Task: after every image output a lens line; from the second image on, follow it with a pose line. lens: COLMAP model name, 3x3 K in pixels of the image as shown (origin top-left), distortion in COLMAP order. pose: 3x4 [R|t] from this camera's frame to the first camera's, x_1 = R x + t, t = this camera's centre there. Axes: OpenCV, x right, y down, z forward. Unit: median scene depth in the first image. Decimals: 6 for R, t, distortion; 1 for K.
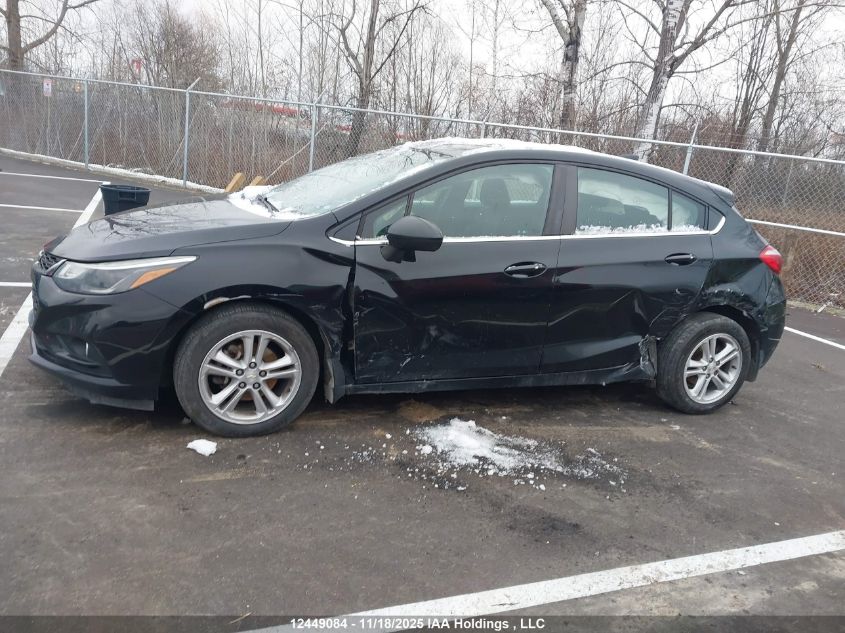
lens RADIAL K [[646.8, 0, 422.2], [0, 646.8, 318.7], [0, 0, 1]] dist [0.030617, -0.020242]
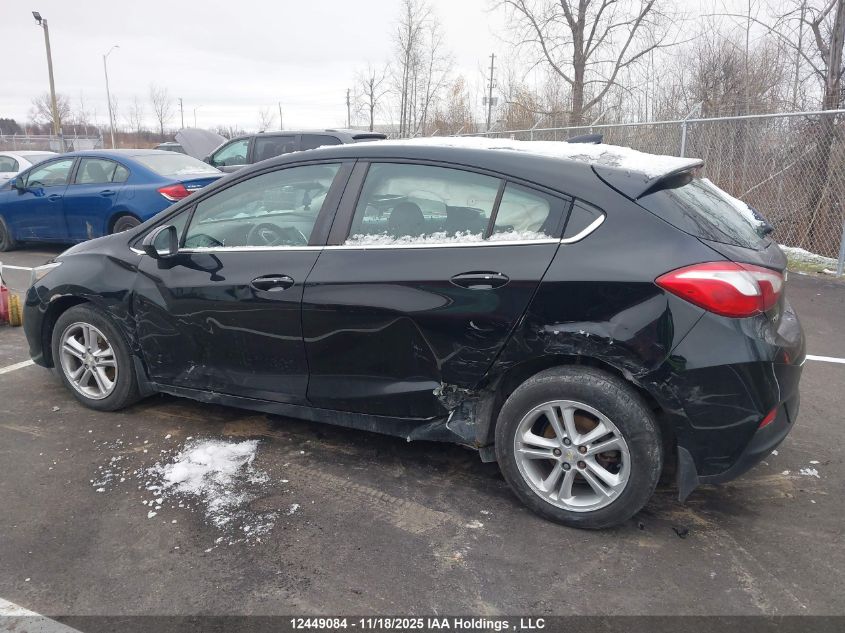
lens RADIAL K [[646.8, 0, 423.4], [0, 646.8, 314.1], [0, 0, 1]] dist [0.030617, -0.020242]
pose [[0.686590, 0.061912, -0.724404, 0.874147], [-0.106090, 0.994235, -0.015578, -0.038463], [0.719263, 0.087547, 0.689199, 0.492017]]
